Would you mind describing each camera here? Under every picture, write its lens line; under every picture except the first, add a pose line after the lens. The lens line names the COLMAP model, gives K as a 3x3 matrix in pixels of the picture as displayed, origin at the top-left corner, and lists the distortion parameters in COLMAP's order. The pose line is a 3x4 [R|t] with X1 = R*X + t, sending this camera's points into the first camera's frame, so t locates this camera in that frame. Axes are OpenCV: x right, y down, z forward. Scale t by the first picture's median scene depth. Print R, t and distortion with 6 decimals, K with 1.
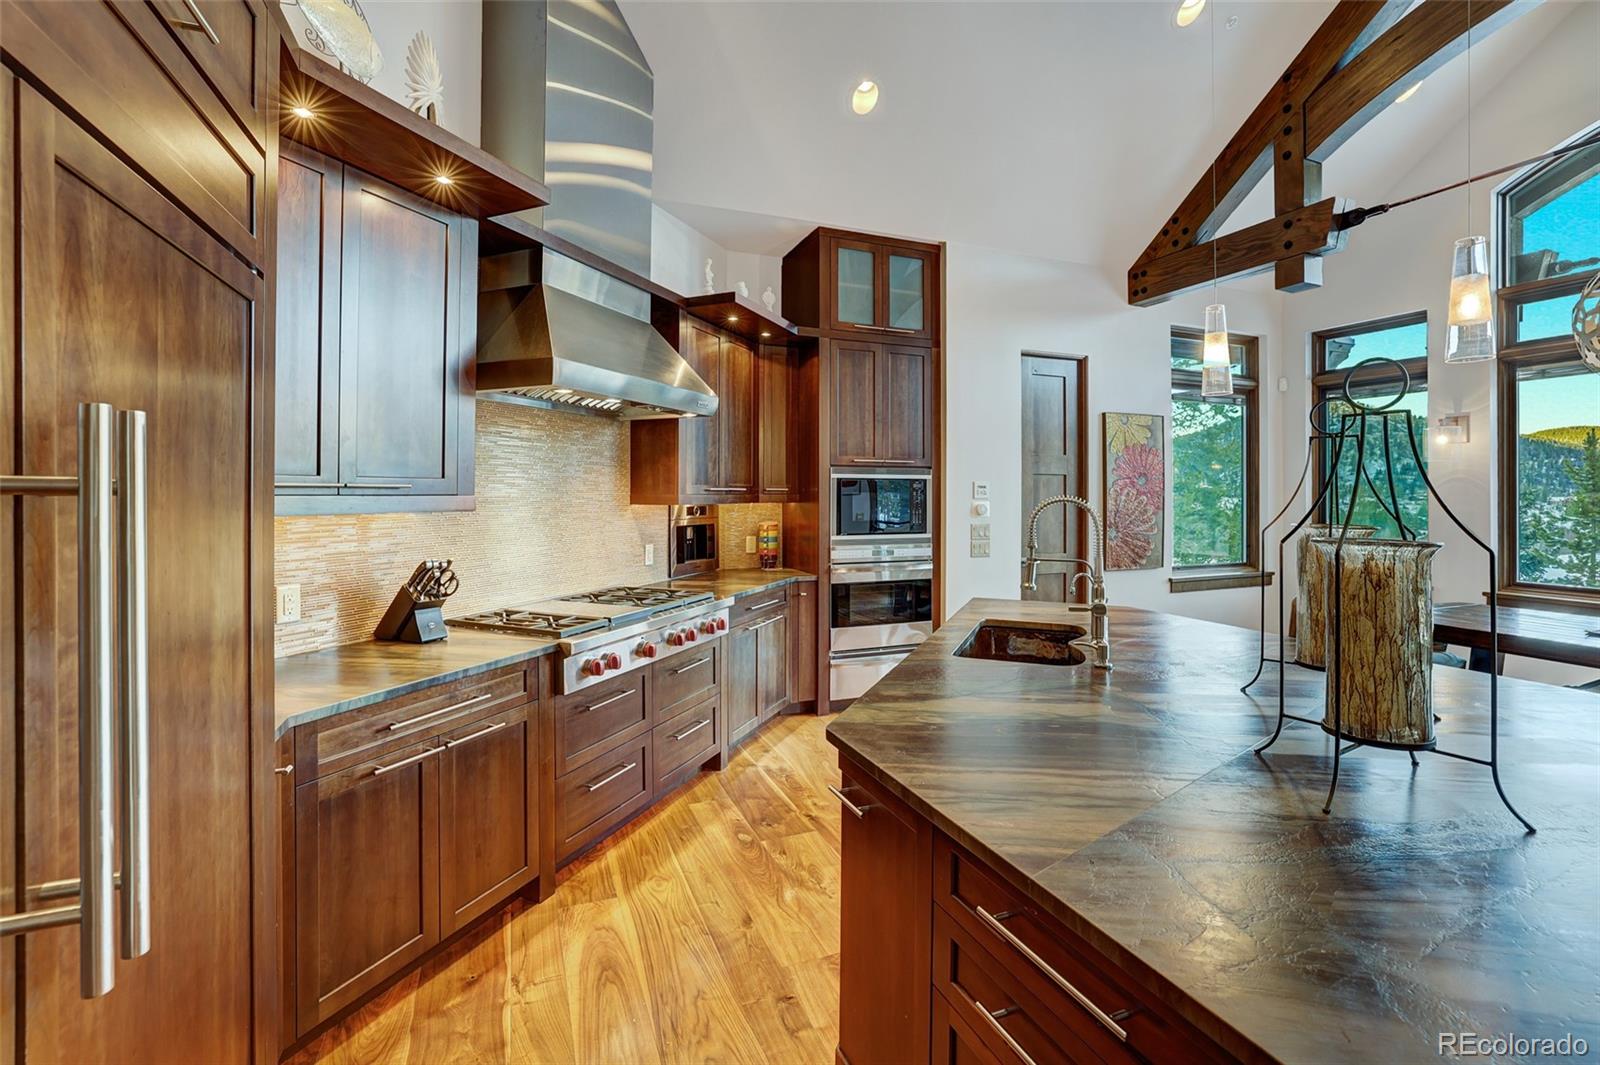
lens RADIAL K [[709.4, 0, 796.4], [0, 709.4, 499.9], [0, 0, 1]] dist [-0.043642, 0.017279]
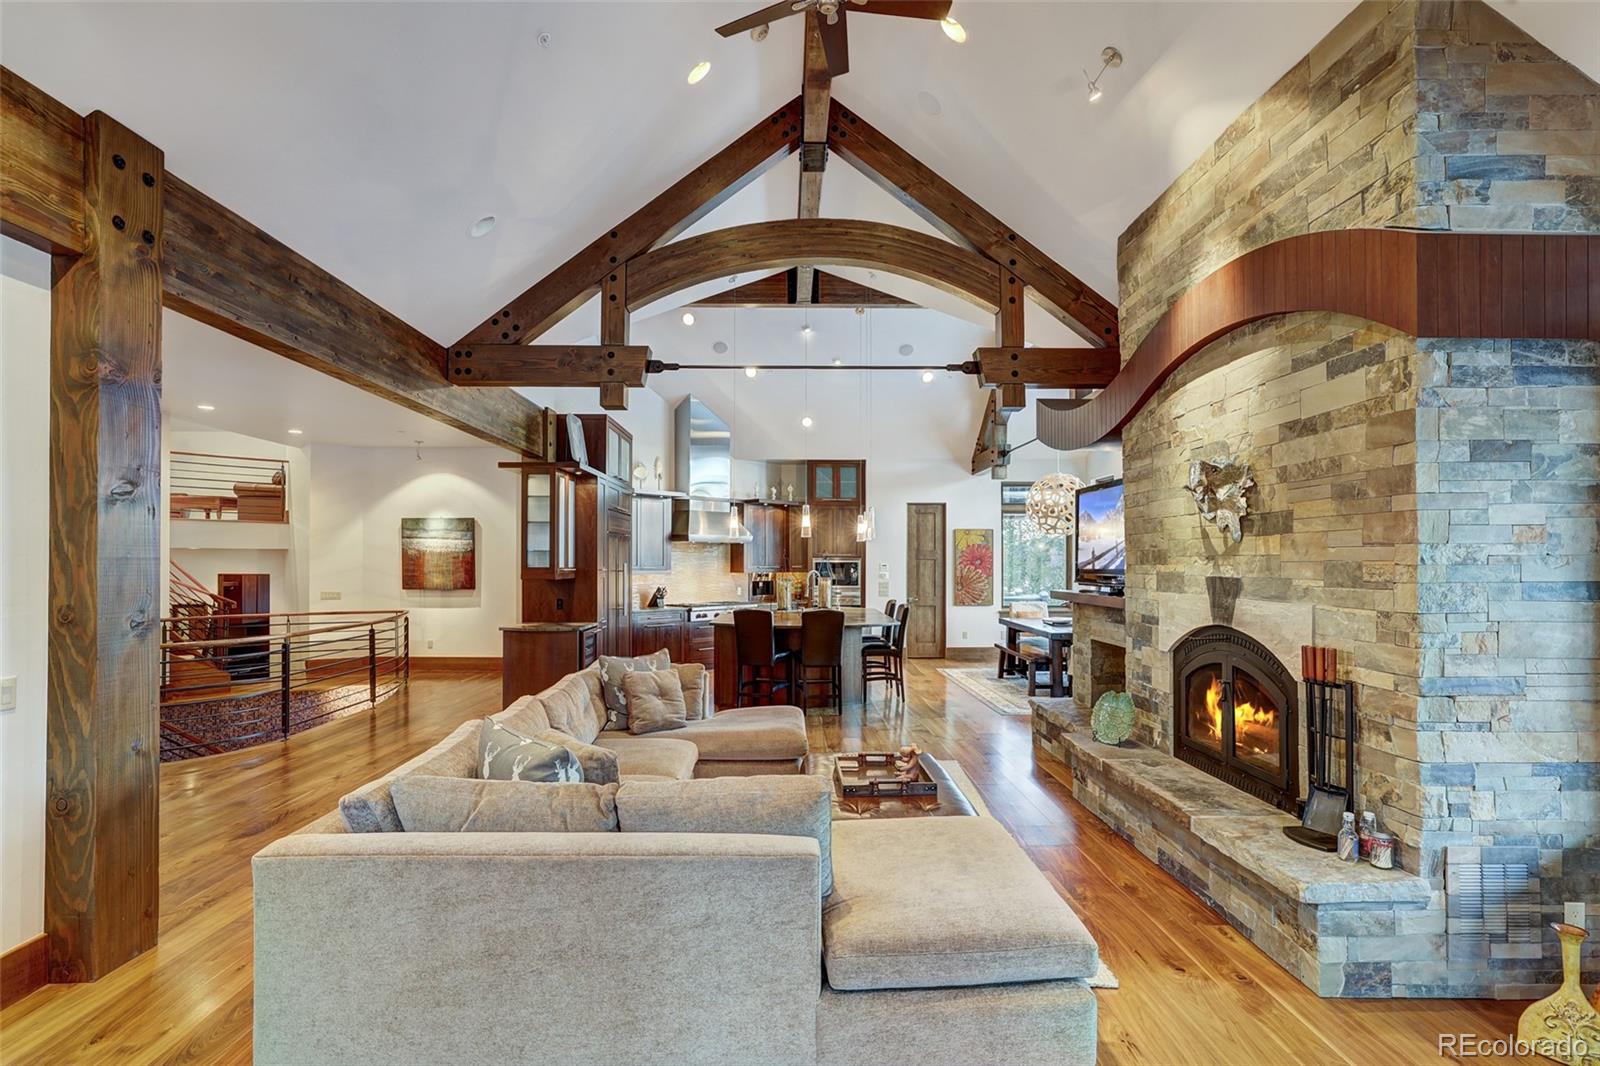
lens RADIAL K [[764.6, 0, 800.4], [0, 764.6, 550.6], [0, 0, 1]] dist [-0.029250, 0.000879]
pose [[0.934803, -0.005407, -0.355124, 0.952204], [-0.002953, 0.999731, -0.022994, -0.009062], [0.355153, 0.022543, 0.934536, -1.497749]]
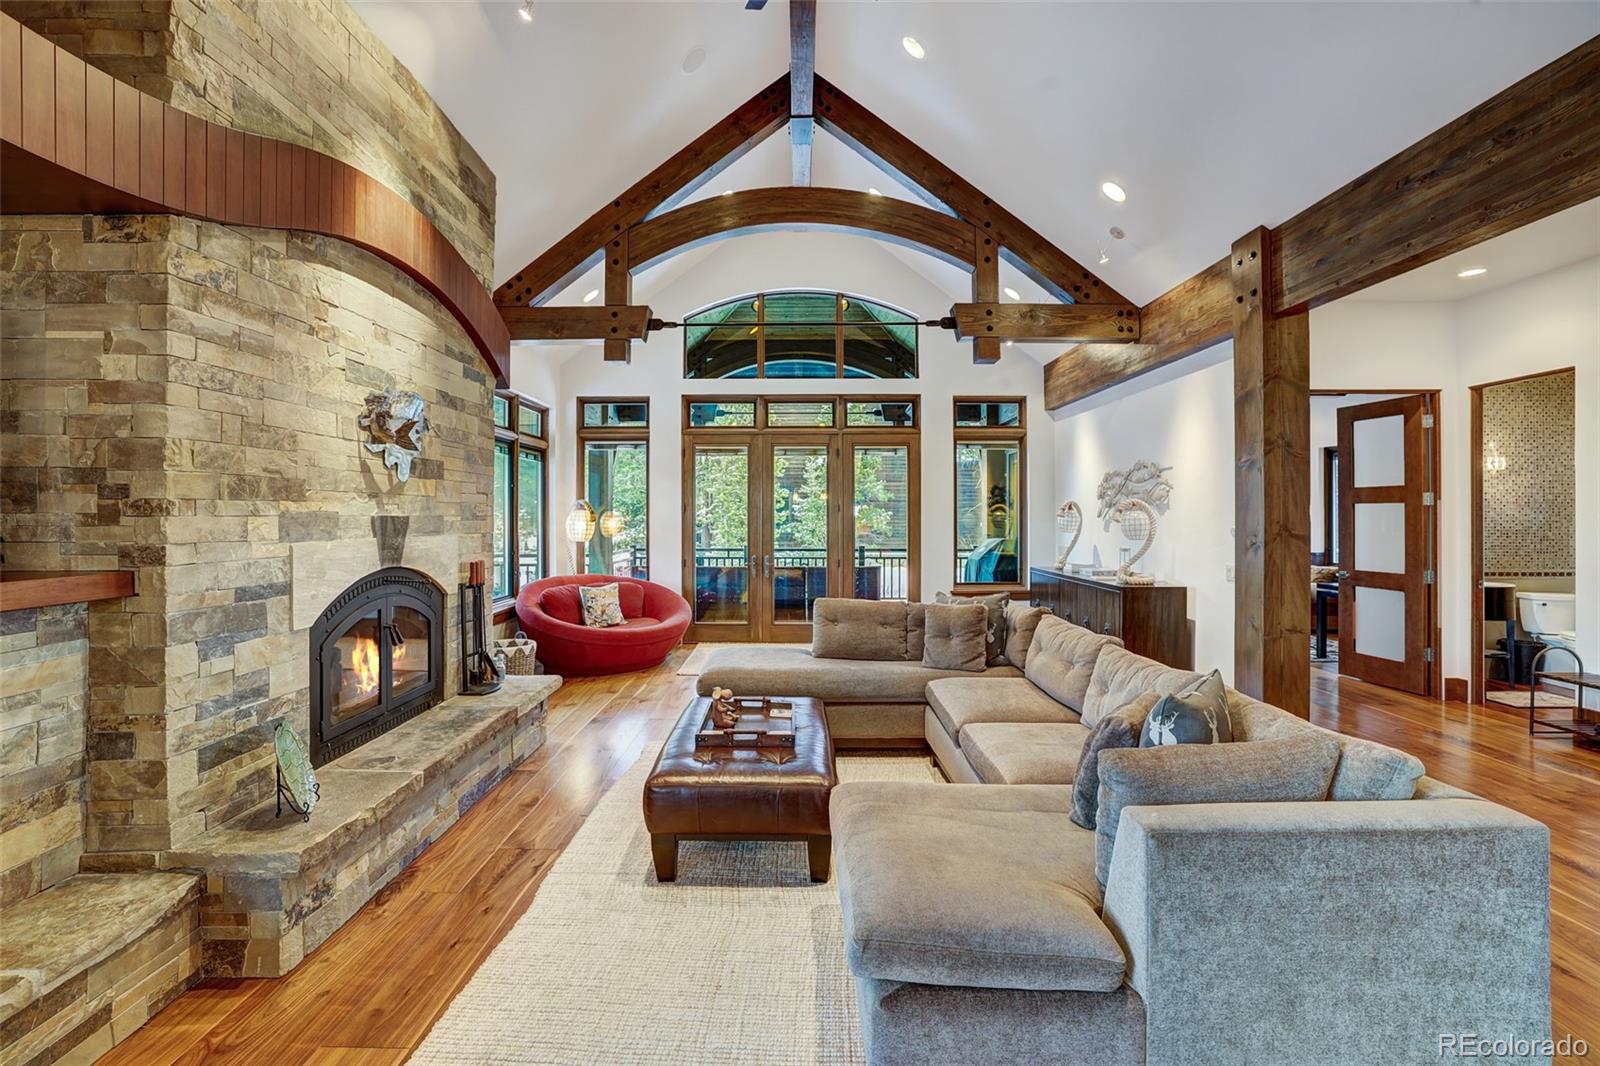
lens RADIAL K [[695.4, 0, 793.3], [0, 695.4, 533.7], [0, 0, 1]] dist [-0.044969, 0.014728]
pose [[-0.927025, -0.009592, 0.374877, 0.426461], [0.003243, 0.999430, 0.033592, -0.005051], [-0.374985, 0.032356, -0.926466, -0.038271]]
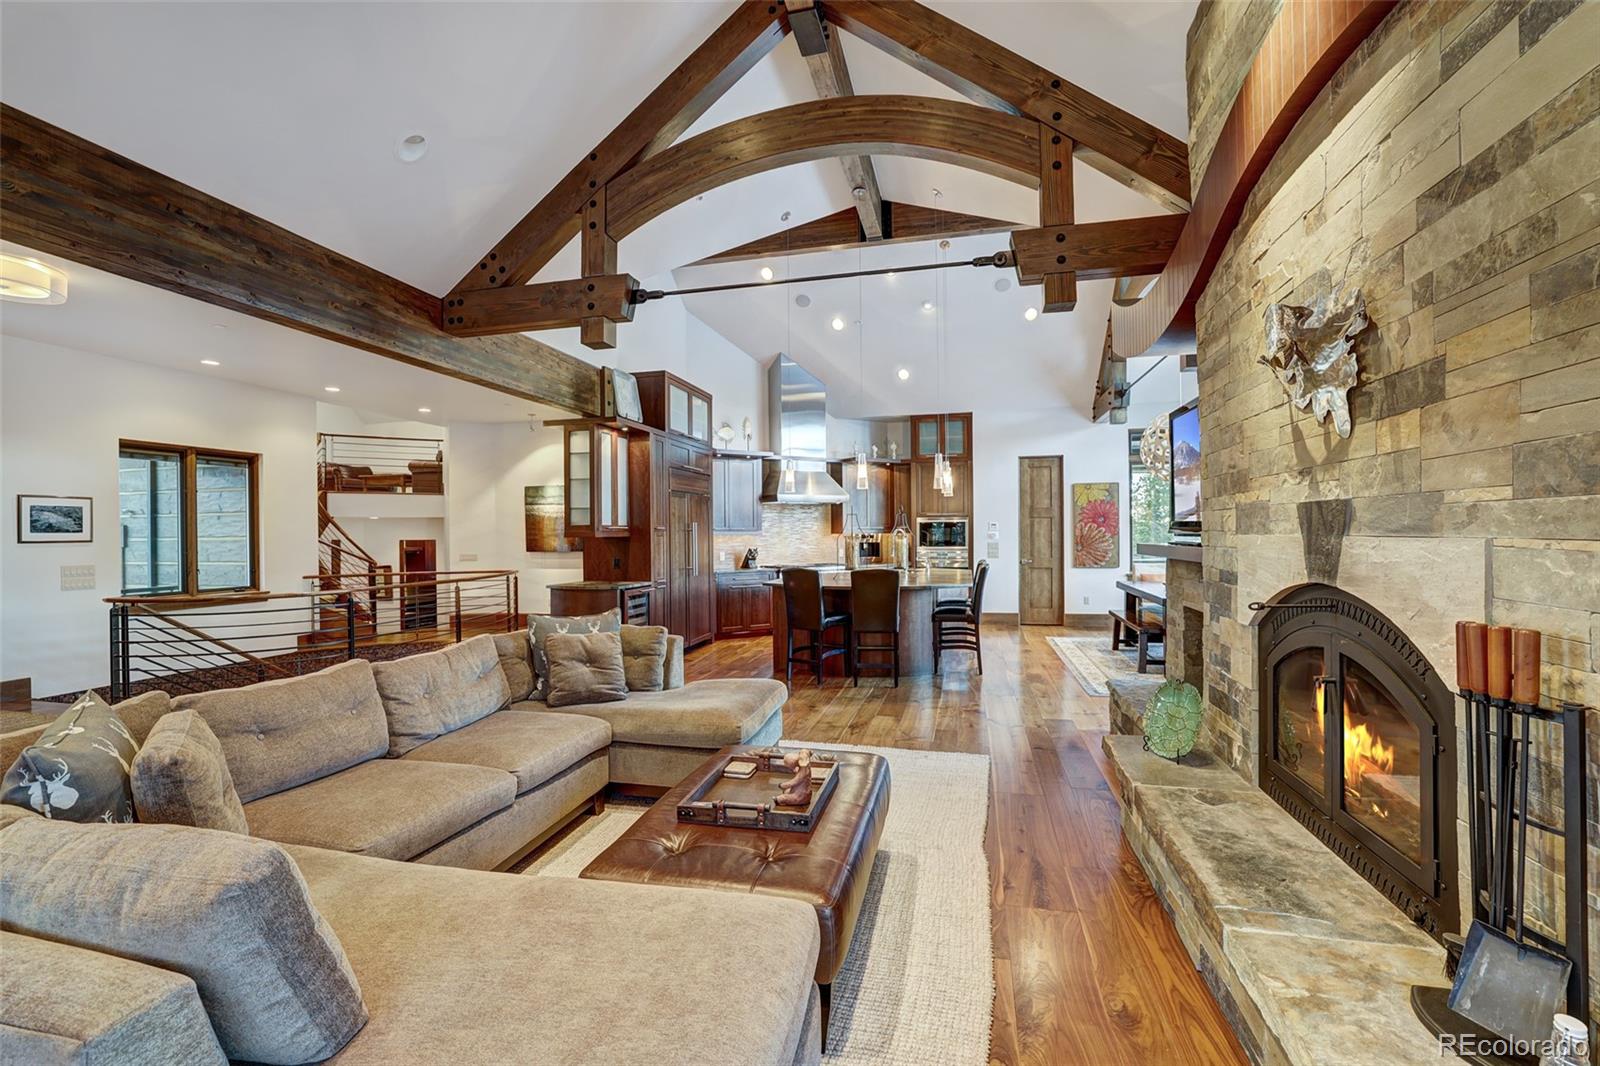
lens RADIAL K [[695.4, 0, 793.3], [0, 695.4, 533.7], [0, 0, 1]] dist [-0.044969, 0.014728]
pose [[0.809560, -0.008878, -0.586970, 1.071773], [0.005907, 0.999958, -0.006978, 0.021582], [0.587008, 0.002182, 0.809578, -1.106628]]
